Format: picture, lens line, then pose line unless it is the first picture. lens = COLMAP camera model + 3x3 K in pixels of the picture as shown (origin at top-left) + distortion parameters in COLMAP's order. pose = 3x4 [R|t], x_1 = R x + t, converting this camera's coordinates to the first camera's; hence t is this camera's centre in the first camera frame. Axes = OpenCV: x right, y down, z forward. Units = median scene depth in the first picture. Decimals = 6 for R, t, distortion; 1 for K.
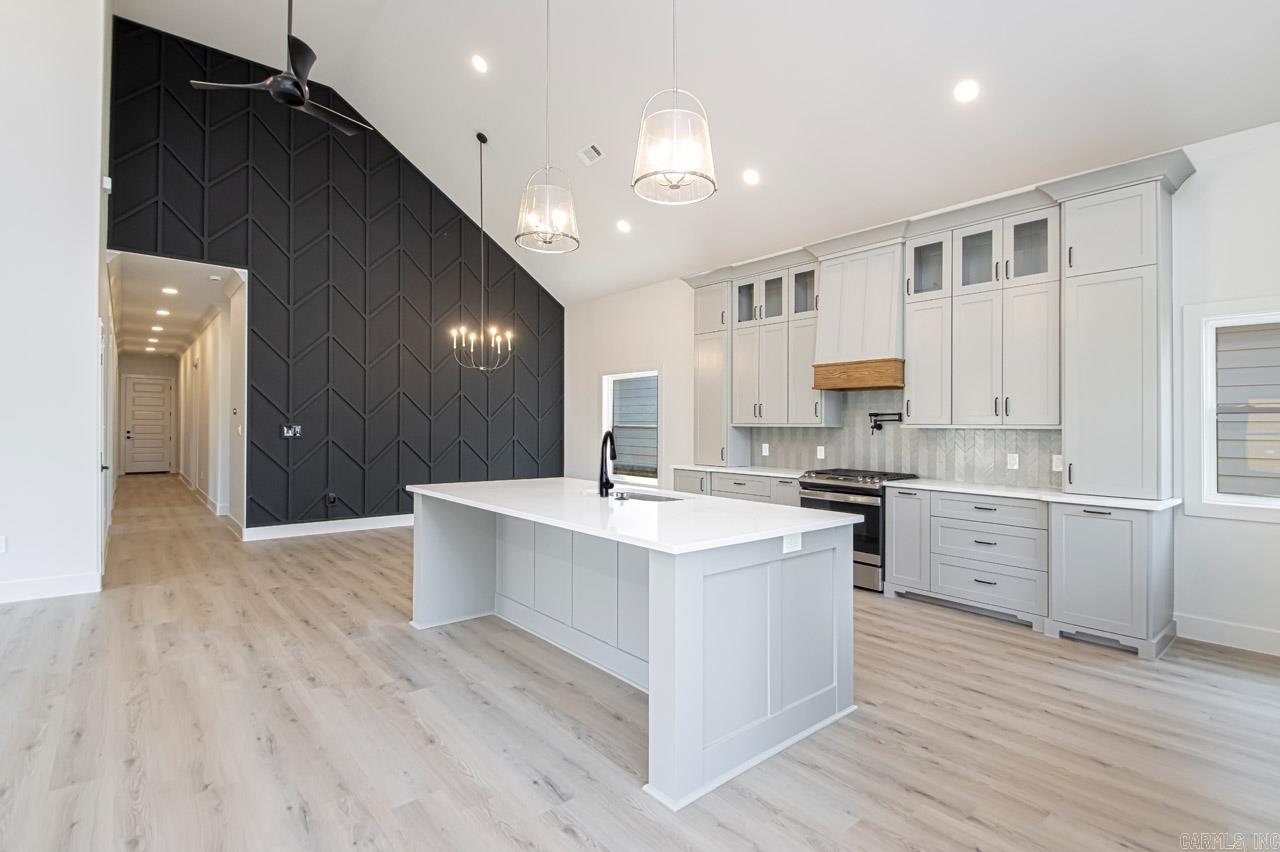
lens RADIAL K [[596.5, 0, 651.2], [0, 596.5, 427.1], [0, 0, 1]] dist [0.031879, -0.022871]
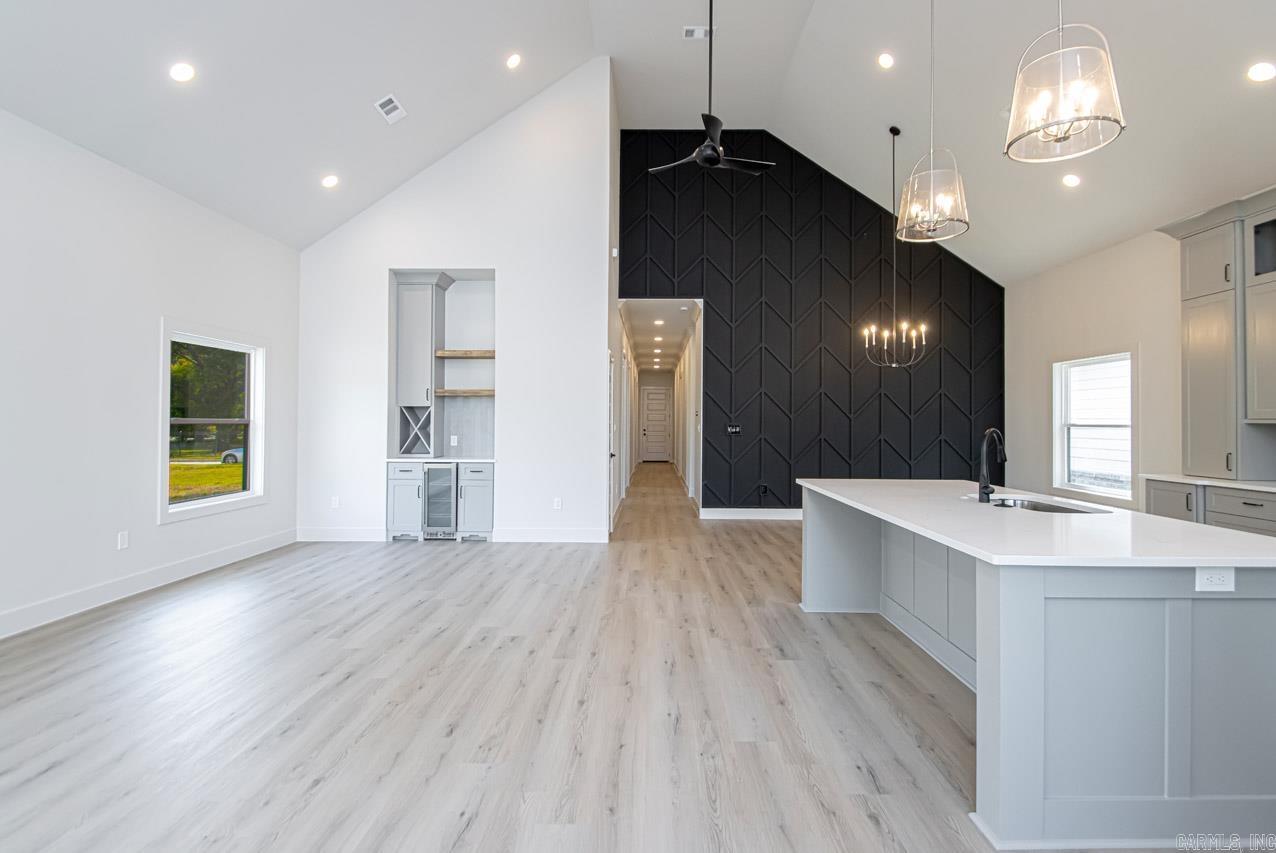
lens RADIAL K [[614.9, 0, 652.1], [0, 614.9, 413.2], [0, 0, 1]] dist [0.000991, -0.000504]
pose [[0.750395, -0.016165, -0.660792, 0.123016], [0.002090, 0.999754, -0.022084, 0.001859], [0.660987, 0.015191, 0.750244, -0.018957]]
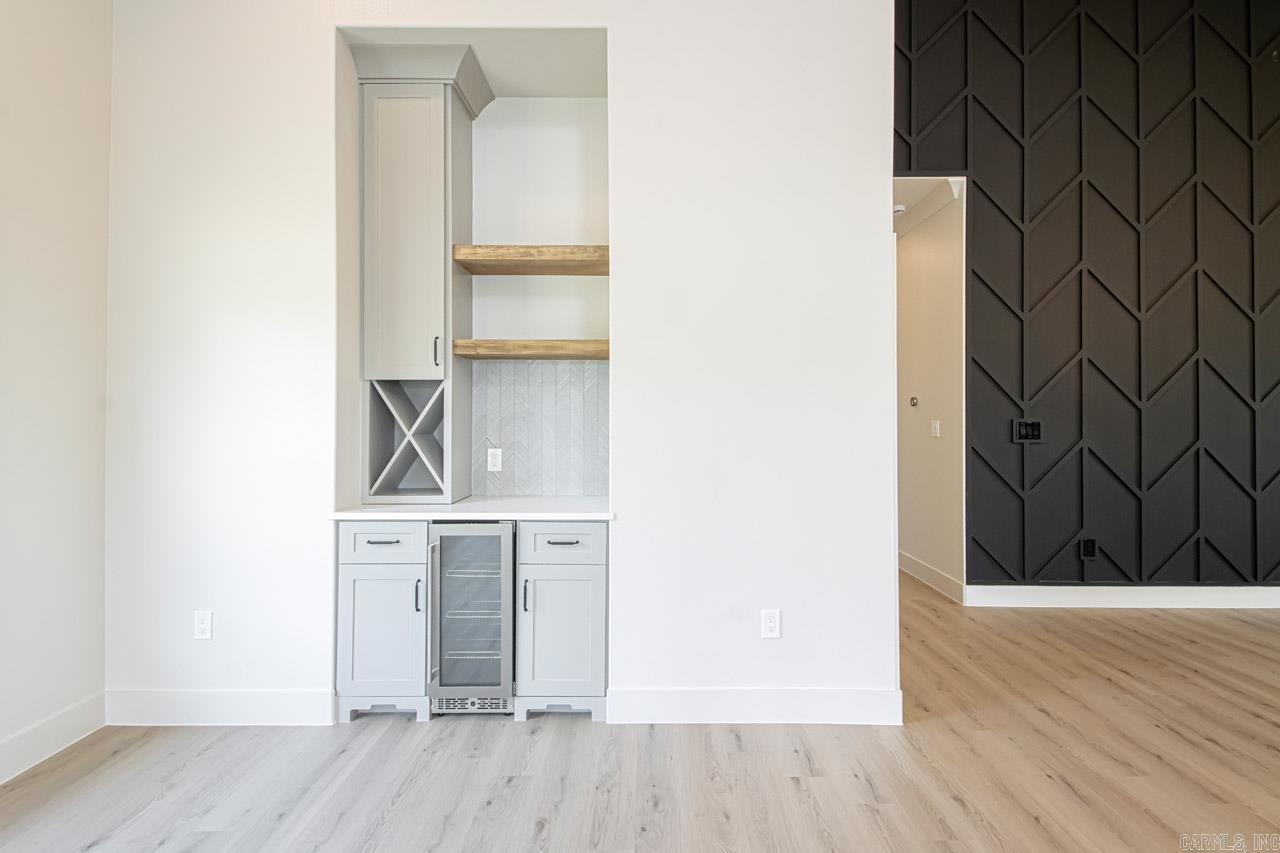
lens RADIAL K [[745.7, 0, 697.9], [0, 745.7, 419.3], [0, 0, 1]] dist [0.001285, 0.000057]
pose [[0.750761, -0.011065, -0.660481, -0.515409], [0.006406, 0.999935, -0.009471, -0.000227], [0.660543, 0.002879, 0.750783, 0.317433]]
